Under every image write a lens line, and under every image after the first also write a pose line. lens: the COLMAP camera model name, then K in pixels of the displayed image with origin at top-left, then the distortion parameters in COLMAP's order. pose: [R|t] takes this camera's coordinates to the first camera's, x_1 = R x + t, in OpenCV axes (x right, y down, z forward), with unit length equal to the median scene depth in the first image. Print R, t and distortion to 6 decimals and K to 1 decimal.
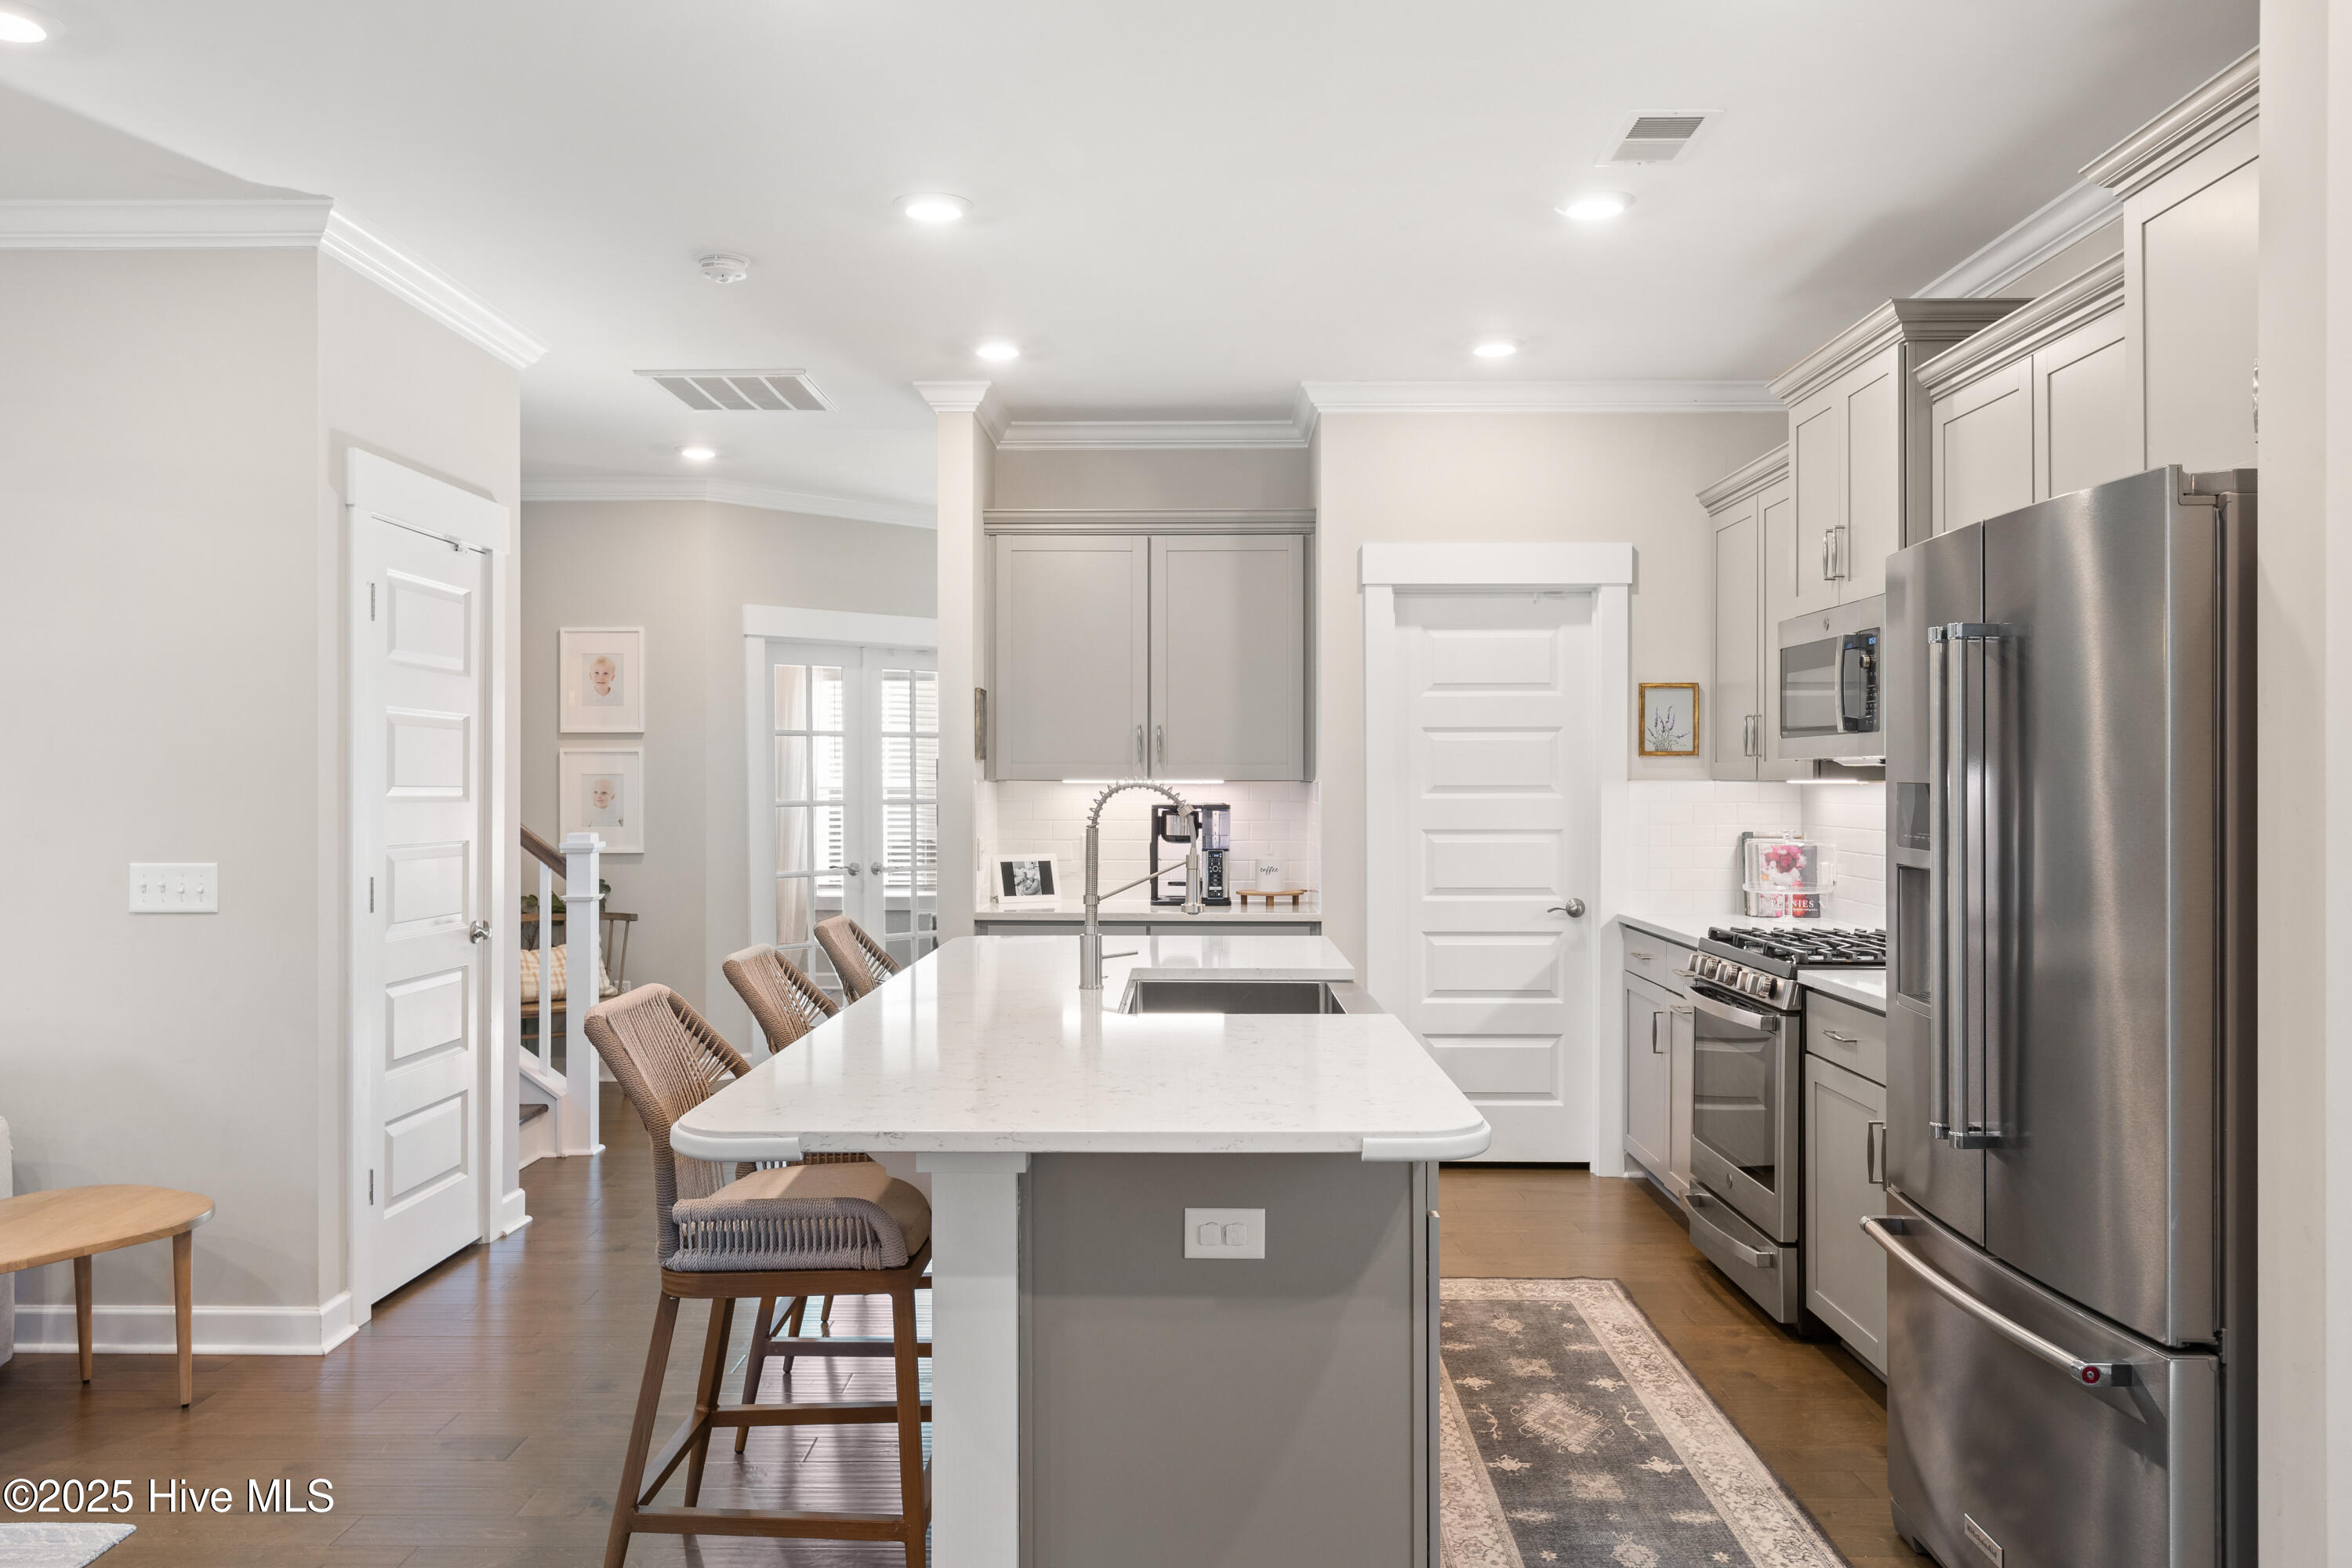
lens RADIAL K [[1669.7, 0, 1140.2], [0, 1669.7, 784.6], [0, 0, 1]] dist [-0.006183, 0.000196]
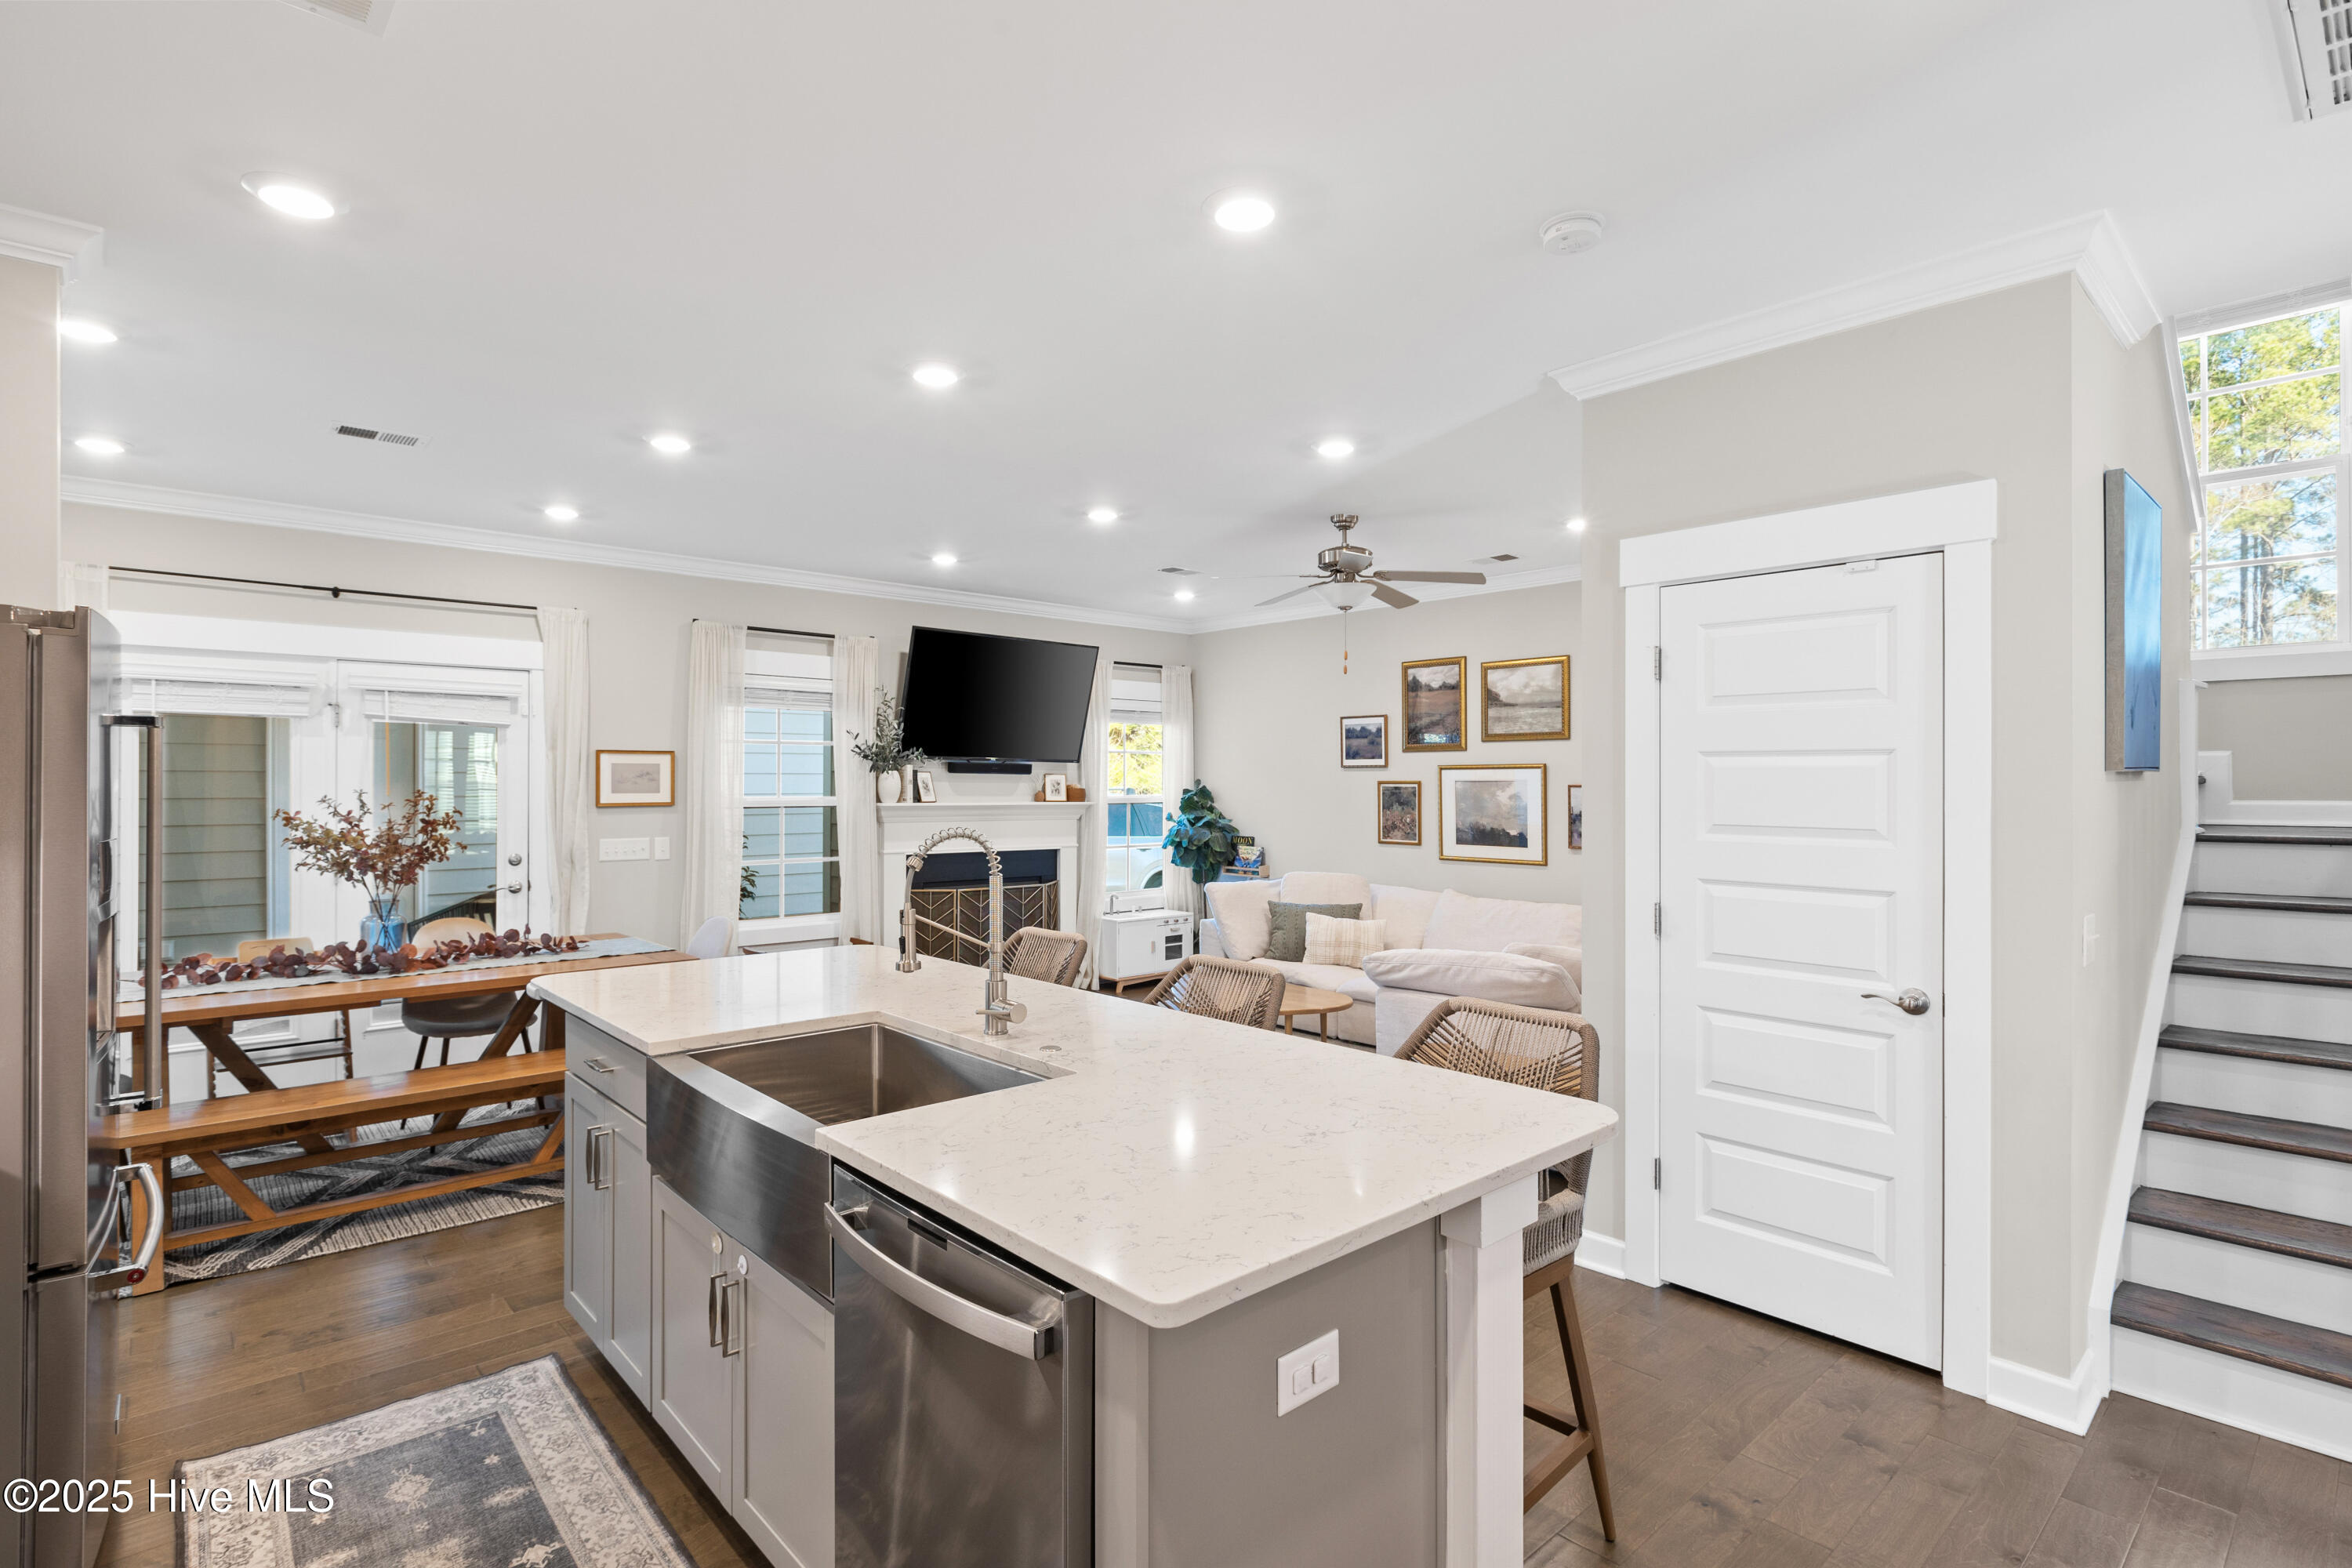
lens RADIAL K [[1159.2, 0, 1192.2], [0, 1159.2, 771.5], [0, 0, 1]] dist [-0.000303, 0.001818]
pose [[-0.718039, -0.007875, -0.695959, 0.290564], [-0.001644, 0.999952, -0.009619, -0.023904], [0.696001, -0.005762, -0.718017, 1.212571]]
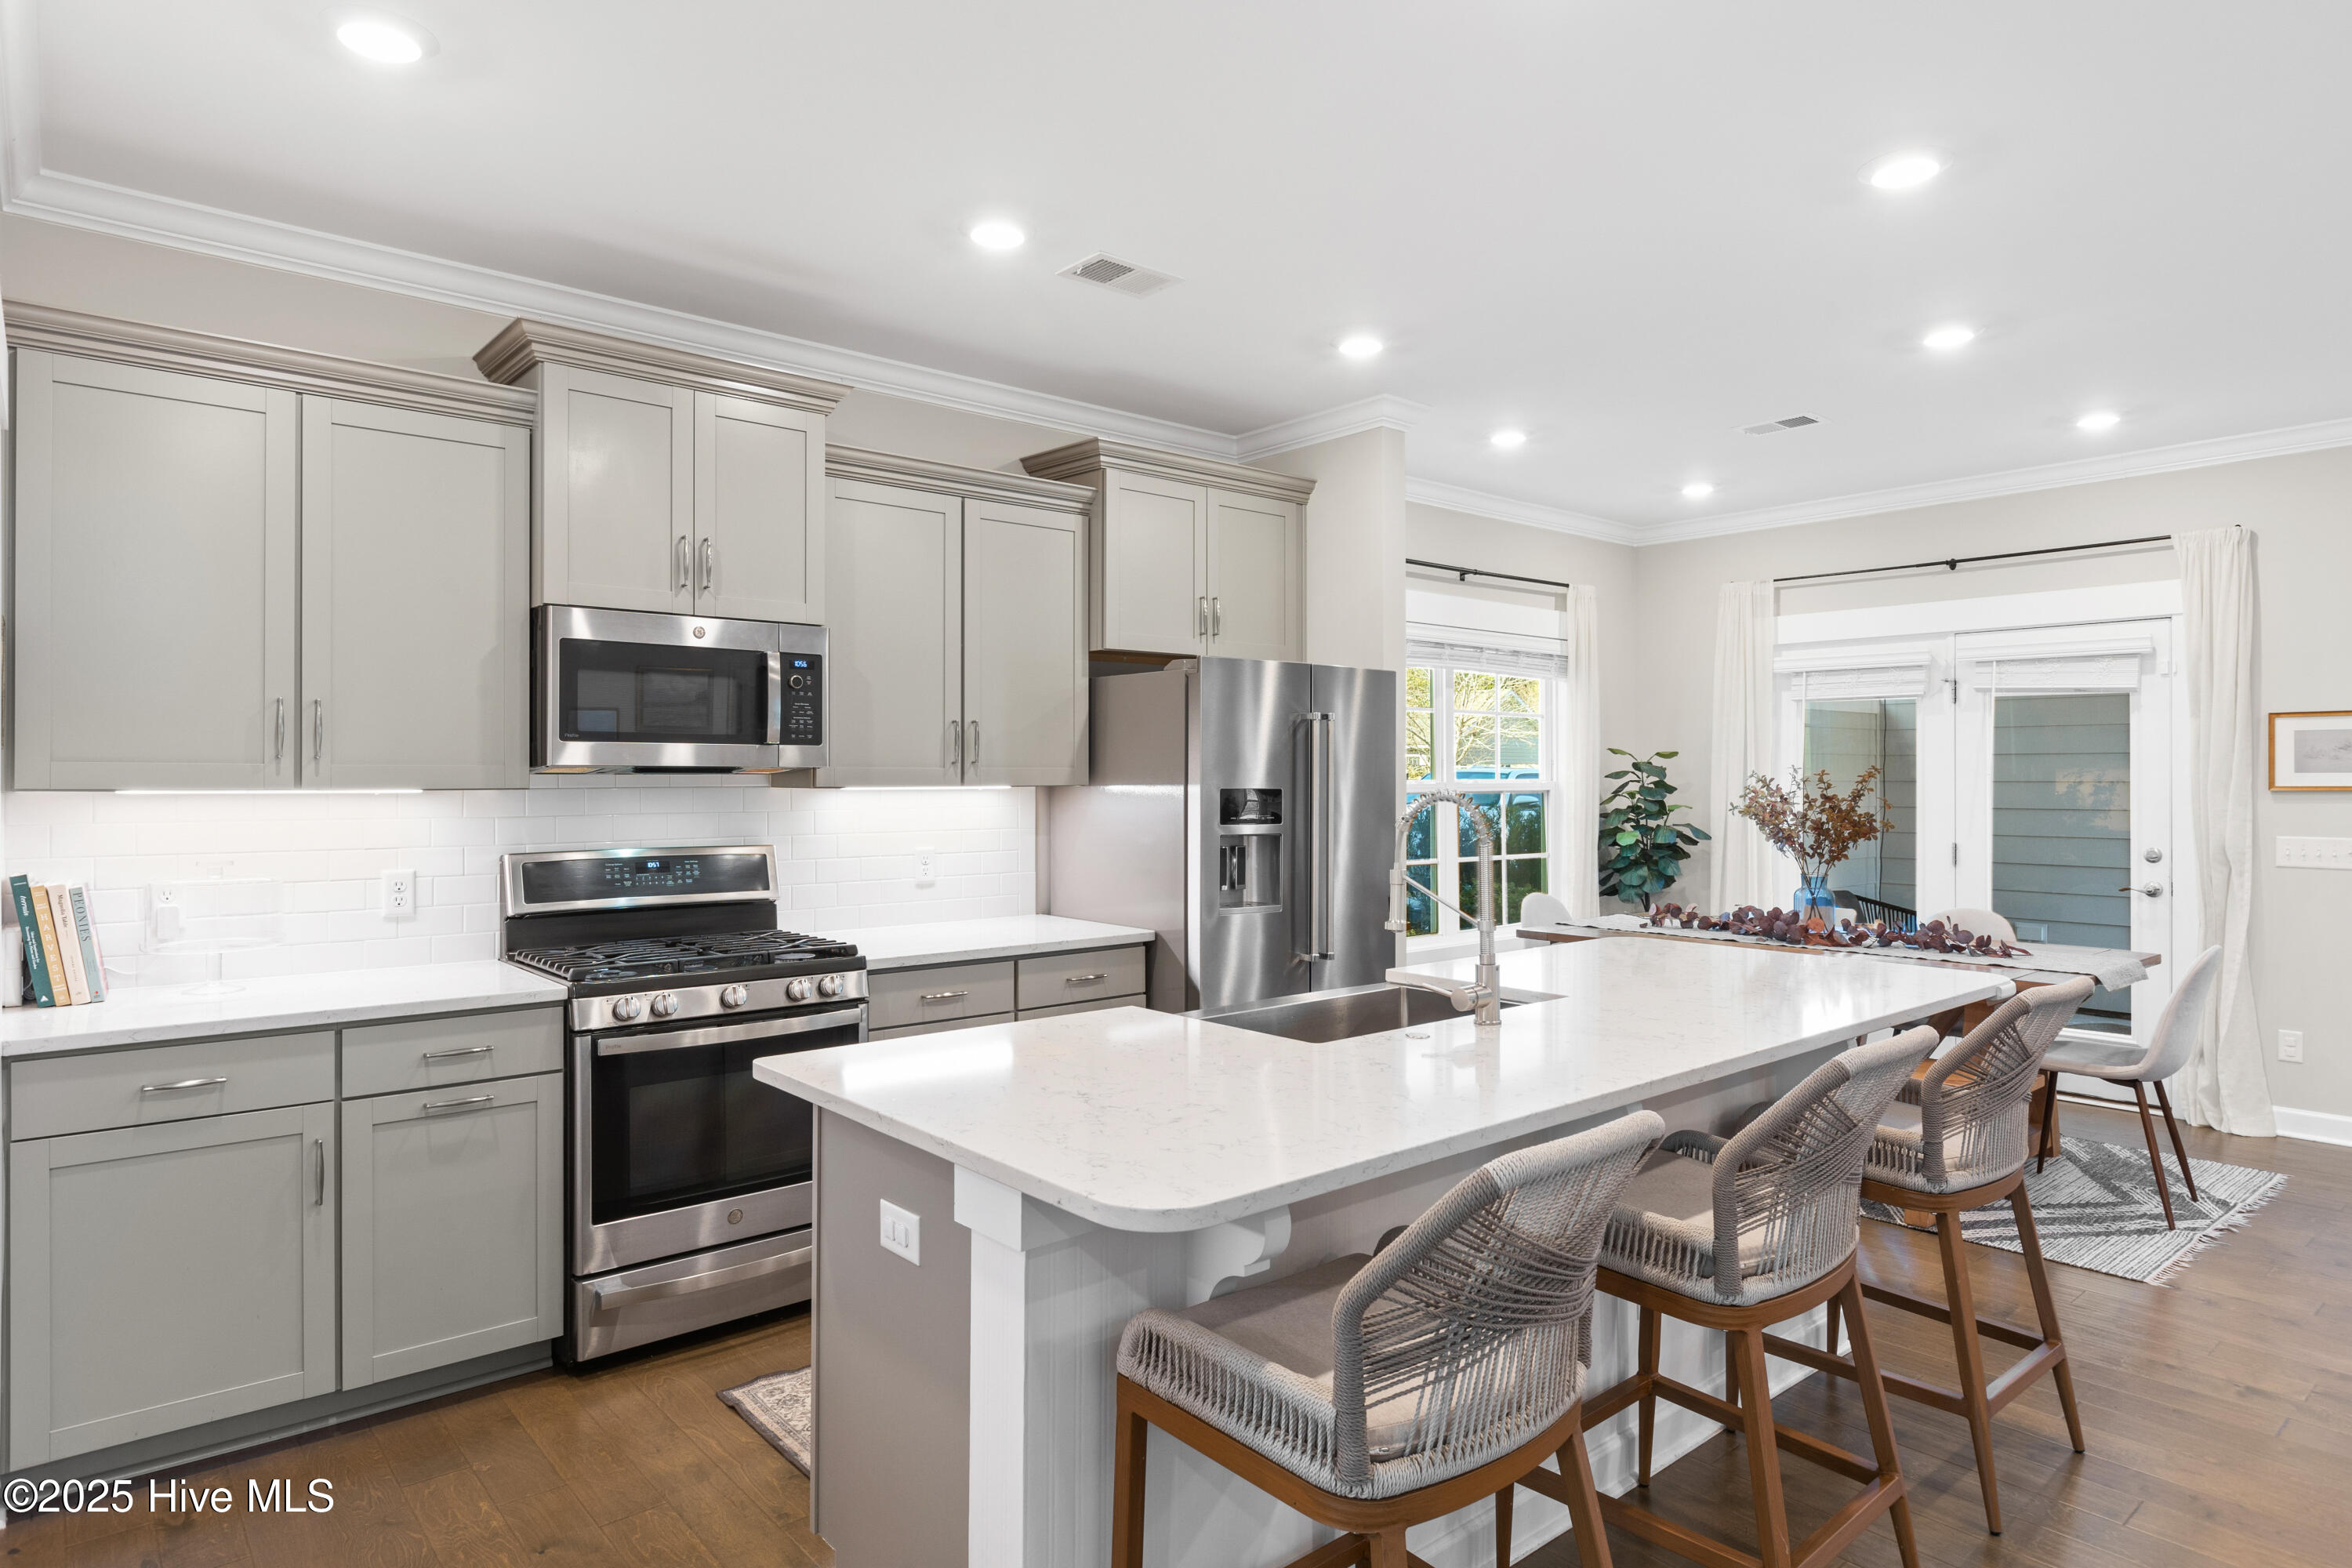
lens RADIAL K [[1357.6, 0, 1165.6], [0, 1357.6, 786.6], [0, 0, 1]] dist [0.000849, -0.001907]
pose [[-0.672327, -0.003483, 0.740246, -0.343489], [0.001735, 0.999979, 0.006281, -0.007902], [-0.740252, 0.005507, -0.672307, 1.231601]]
